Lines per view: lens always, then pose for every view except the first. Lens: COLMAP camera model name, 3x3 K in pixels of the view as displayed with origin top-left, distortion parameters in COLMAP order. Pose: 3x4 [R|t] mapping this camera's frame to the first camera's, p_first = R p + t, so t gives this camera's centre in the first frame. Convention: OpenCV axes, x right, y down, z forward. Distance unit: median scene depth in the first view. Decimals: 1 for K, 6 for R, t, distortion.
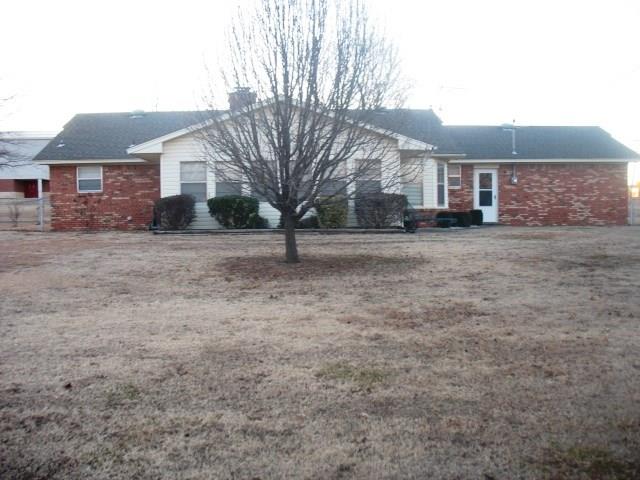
lens RADIAL K [[657.4, 0, 319.7], [0, 657.4, 238.4], [0, 0, 1]] dist [-0.022174, 0.000000]
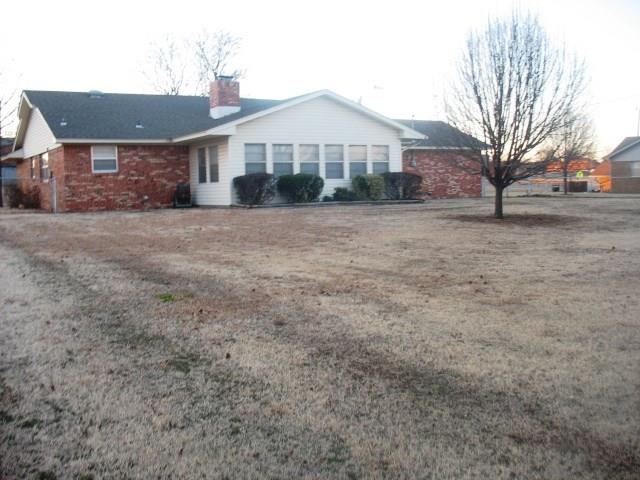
lens RADIAL K [[657.4, 0, 320.6], [0, 657.4, 240.6], [0, 0, 1]] dist [-0.022174, 0.000000]
pose [[0.881328, -0.048731, 0.469984, -0.535609], [0.036420, 0.998714, 0.035258, 0.010139], [-0.471098, -0.013957, 0.881970, -0.033698]]
